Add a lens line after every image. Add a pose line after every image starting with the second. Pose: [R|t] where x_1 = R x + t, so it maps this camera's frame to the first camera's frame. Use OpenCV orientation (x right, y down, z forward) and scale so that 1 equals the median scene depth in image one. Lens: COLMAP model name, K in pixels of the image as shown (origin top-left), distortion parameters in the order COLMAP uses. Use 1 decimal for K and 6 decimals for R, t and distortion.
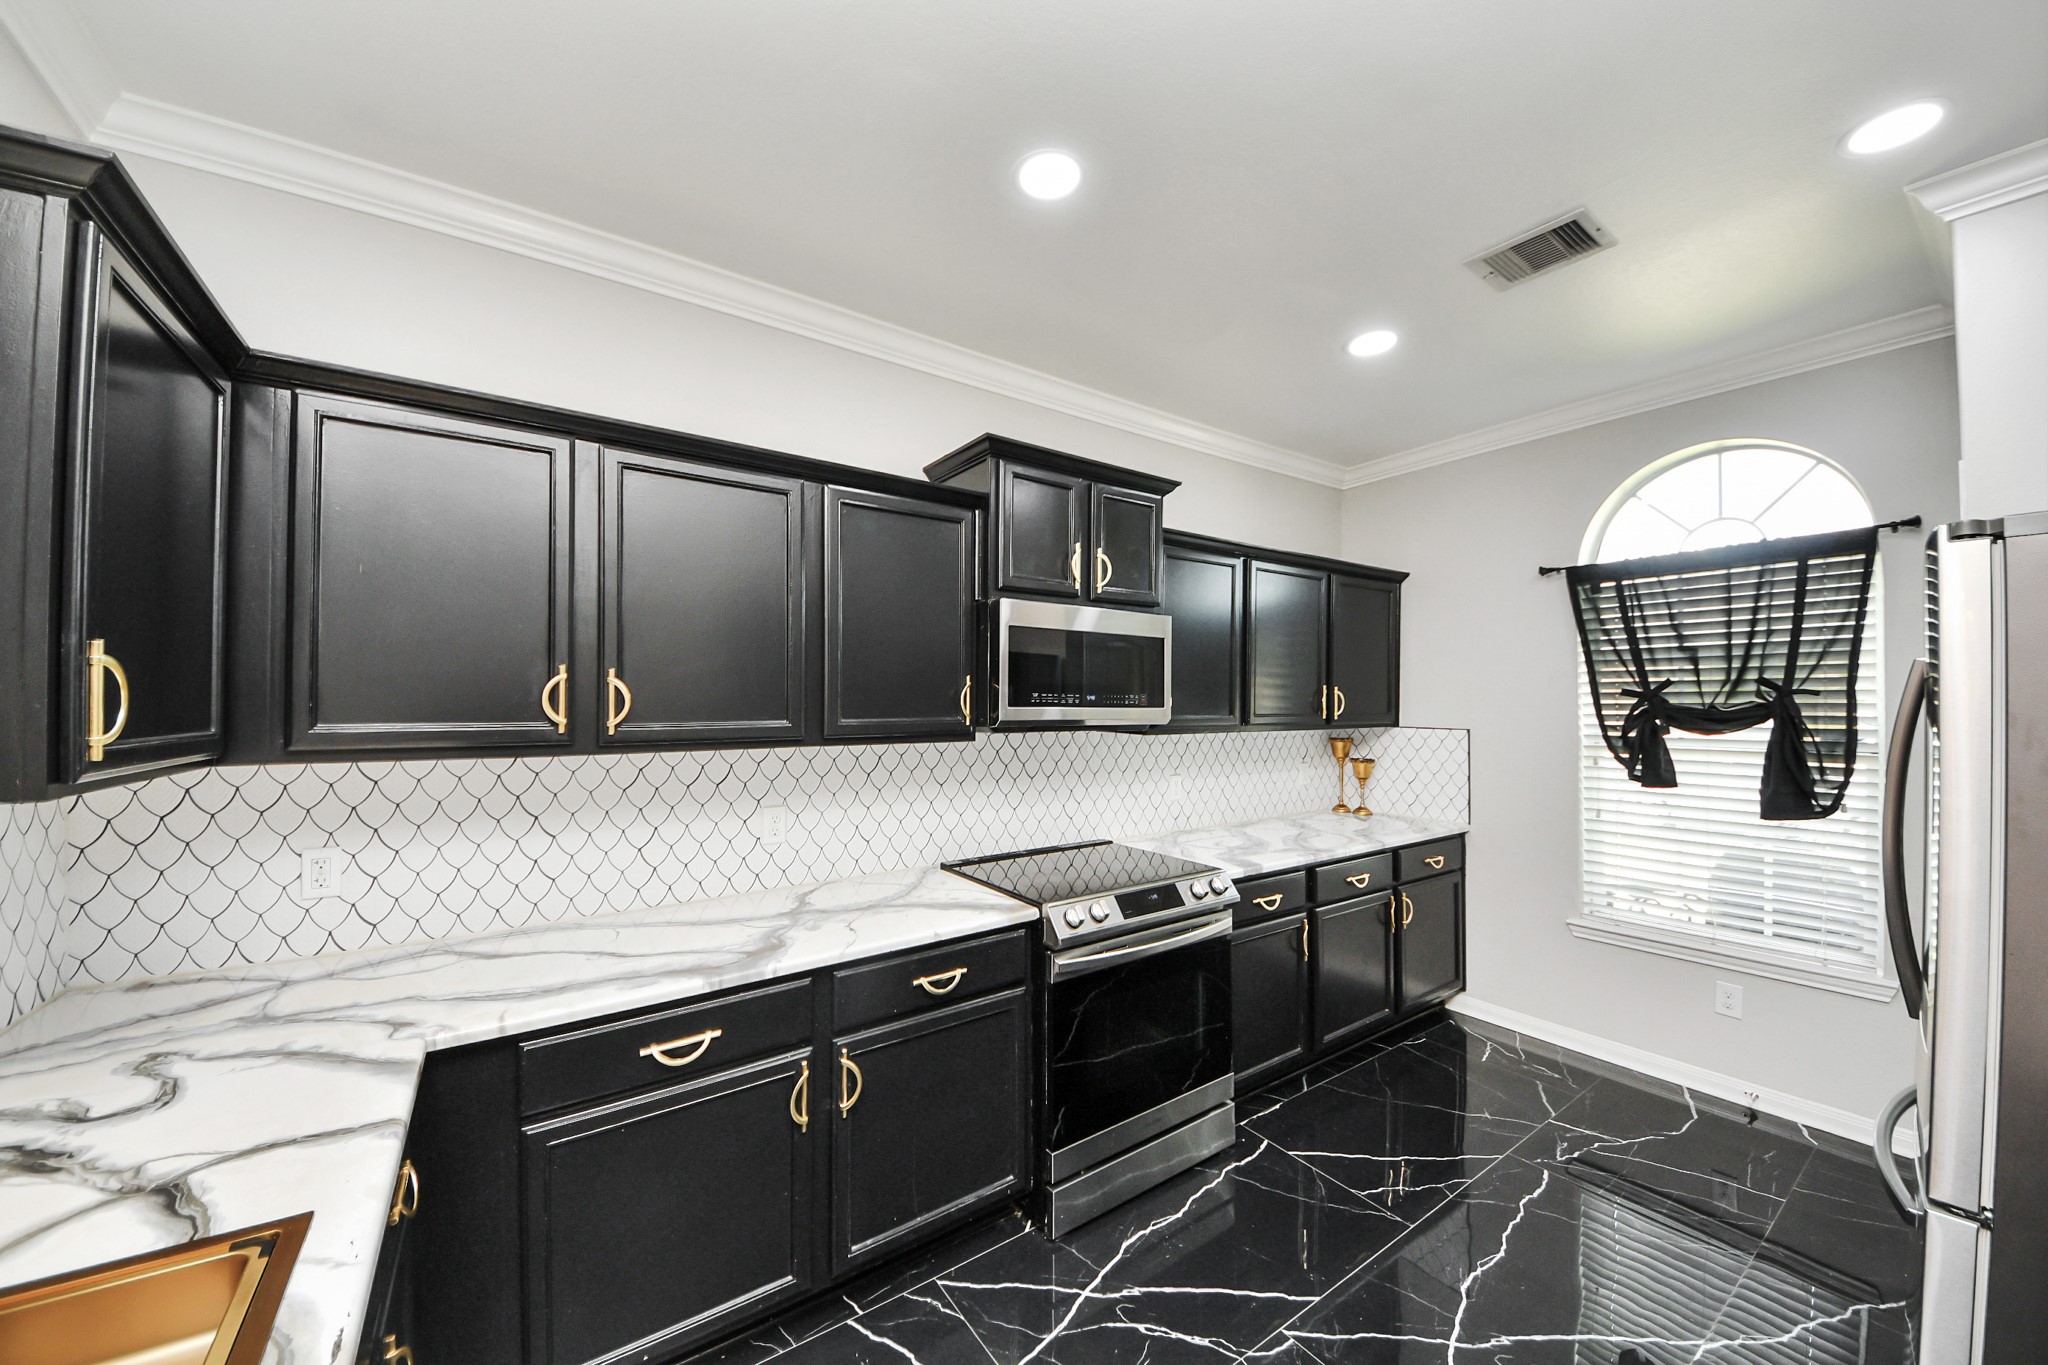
lens RADIAL K [[734.7, 0, 1030.3], [0, 734.7, 681.0], [0, 0, 1]] dist [-0.002316, -0.000130]
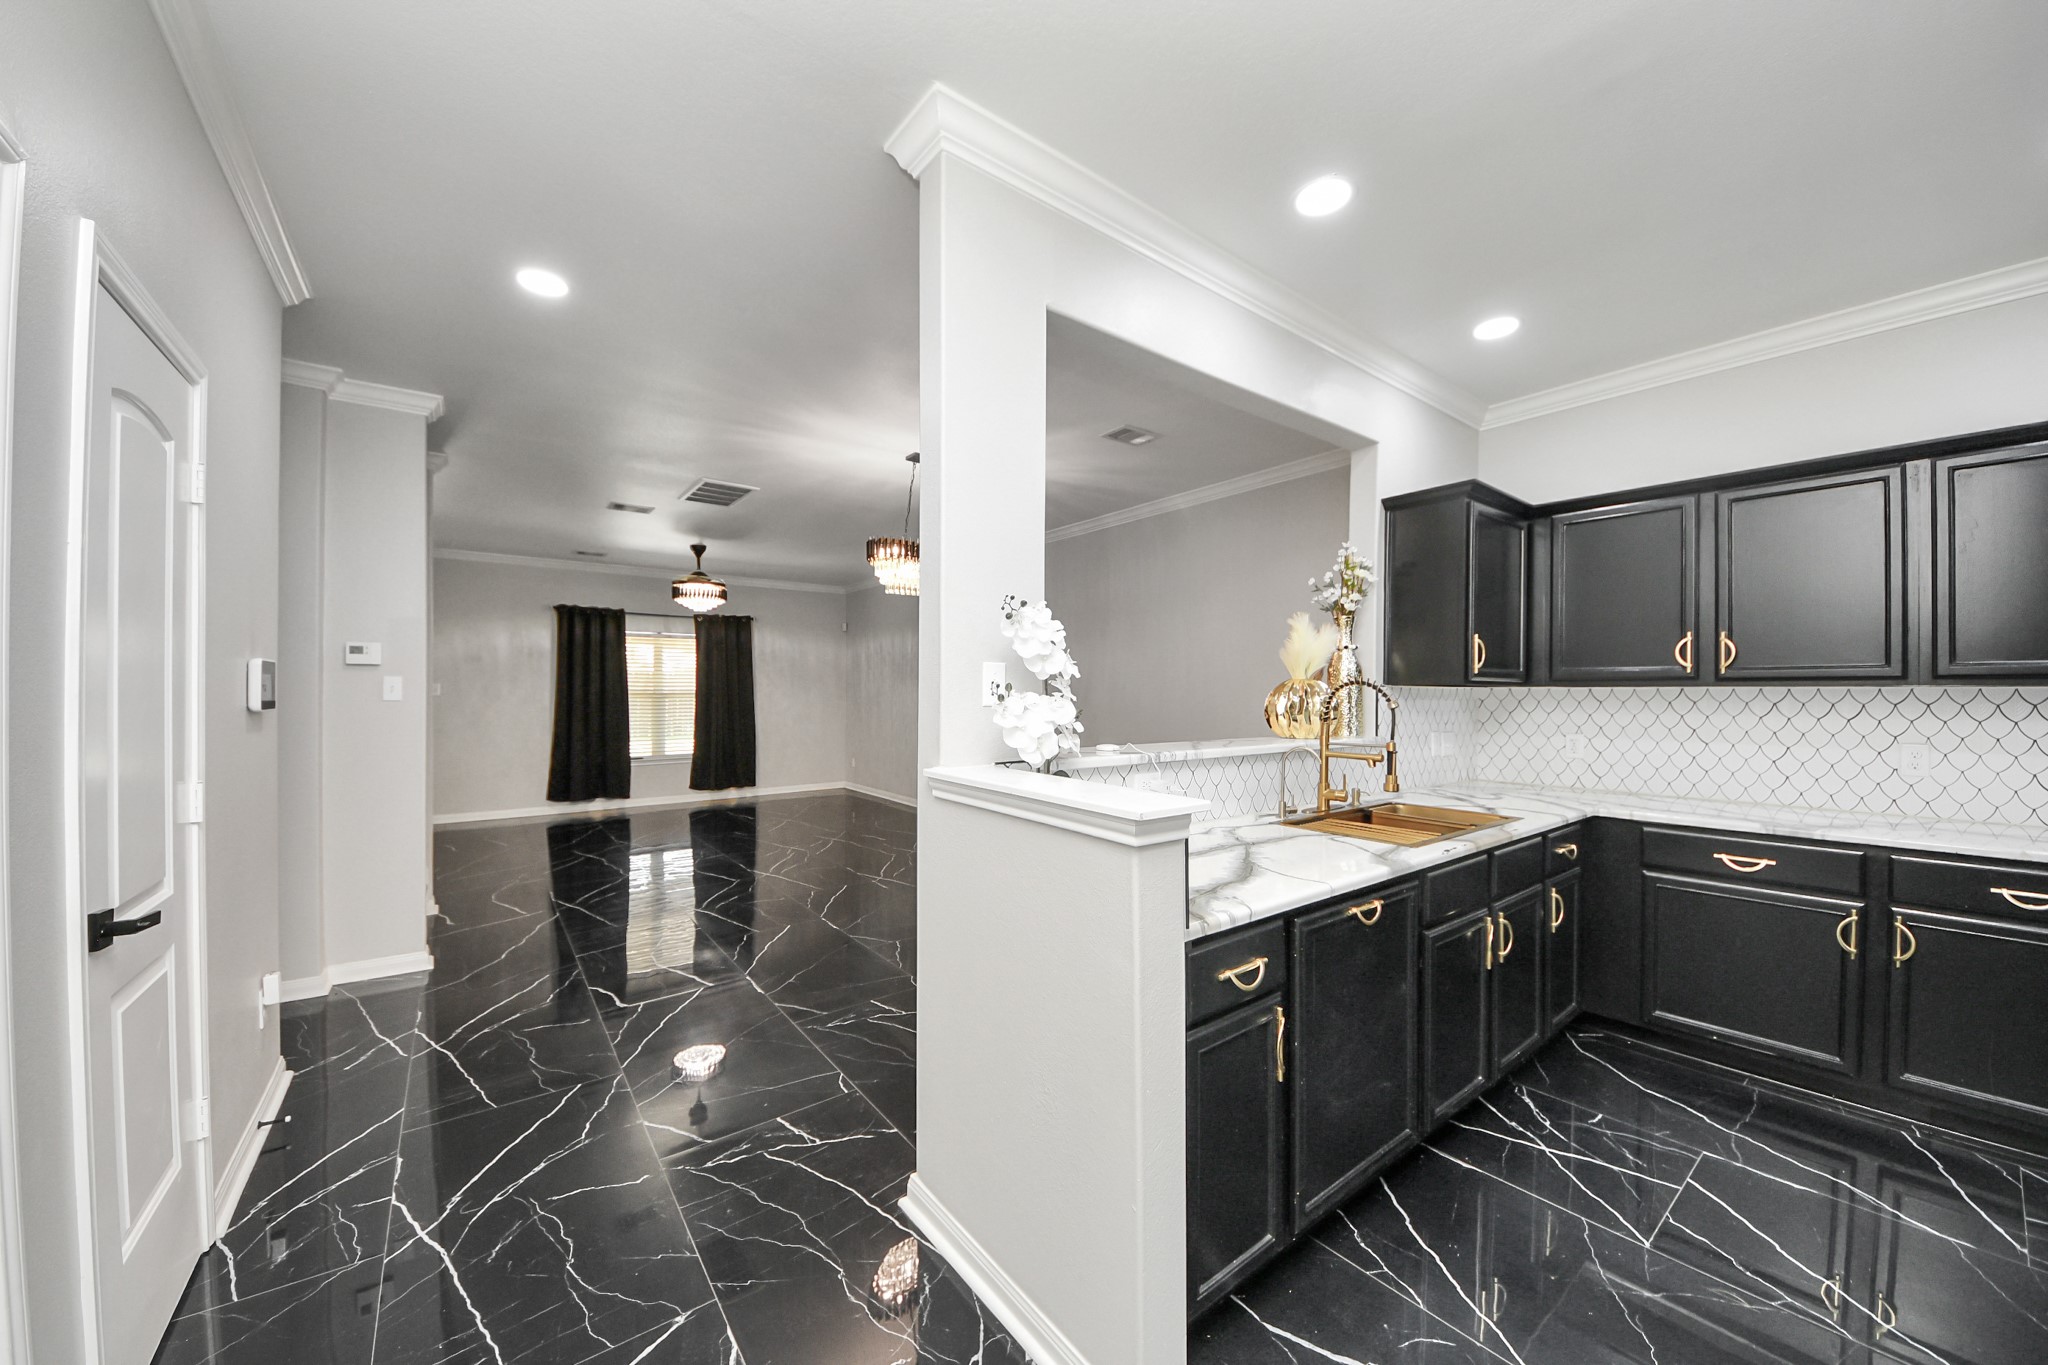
lens RADIAL K [[734.7, 0, 1016.3], [0, 734.7, 700.8], [0, 0, 1]] dist [-0.002316, -0.000130]
pose [[0.033207, 0.006818, -0.999425, 0.681323], [0.016793, 0.999832, 0.007379, 0.067173], [0.999307, -0.017028, 0.033086, -0.404157]]
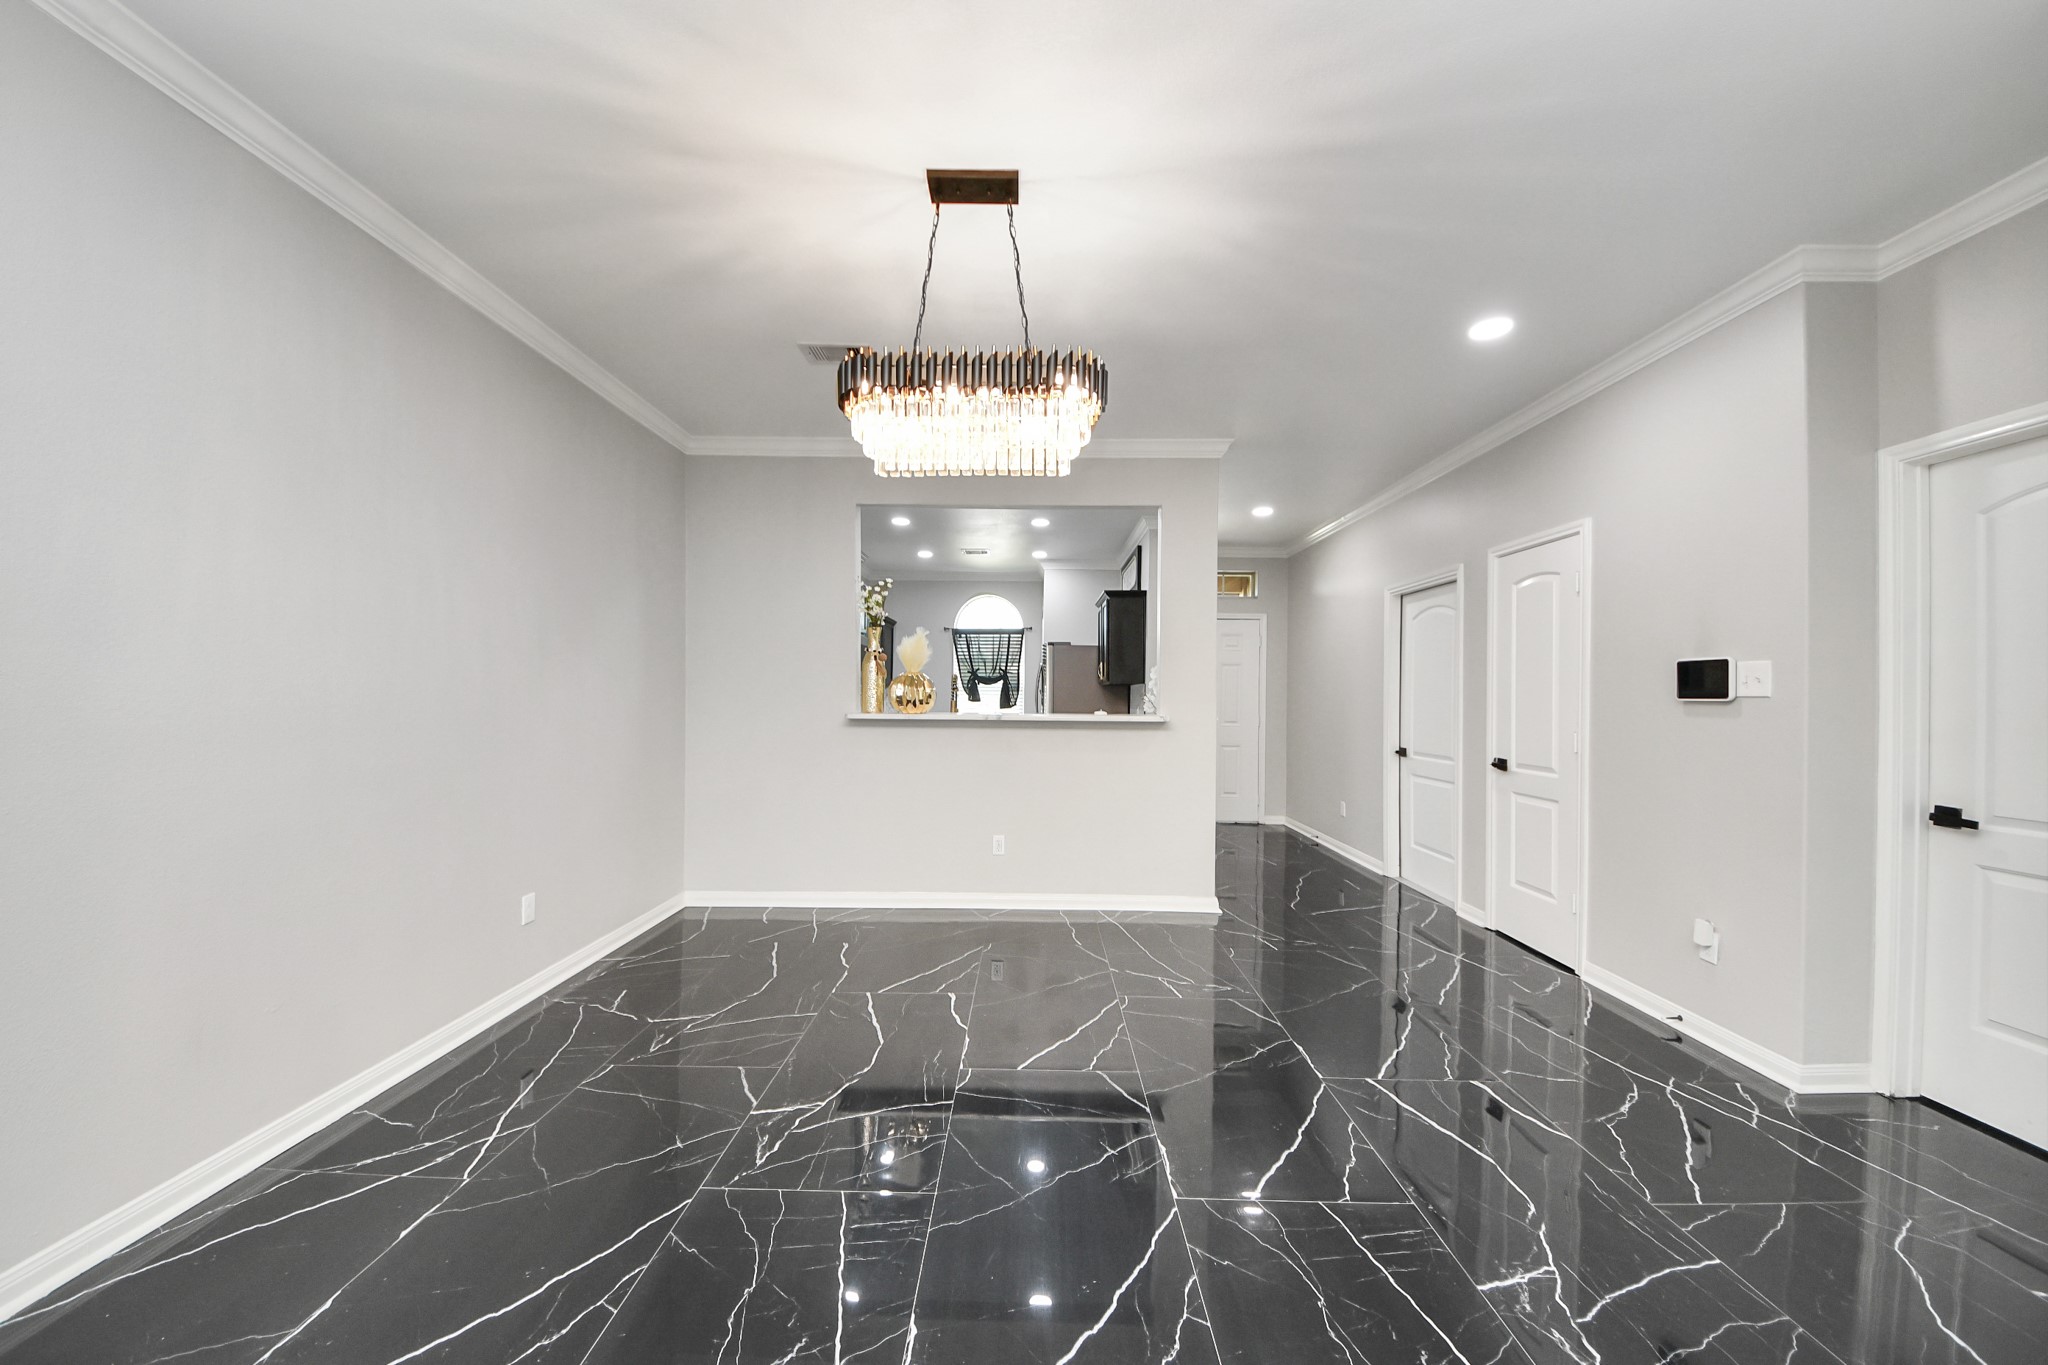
lens RADIAL K [[734.7, 0, 1021.8], [0, 734.7, 684.8], [0, 0, 1]] dist [-0.002316, -0.000130]
pose [[0.589379, -0.011752, 0.807771, -1.880995], [-0.019744, 0.999386, 0.028946, -0.030127], [-0.807615, -0.033009, 0.588785, -1.205764]]
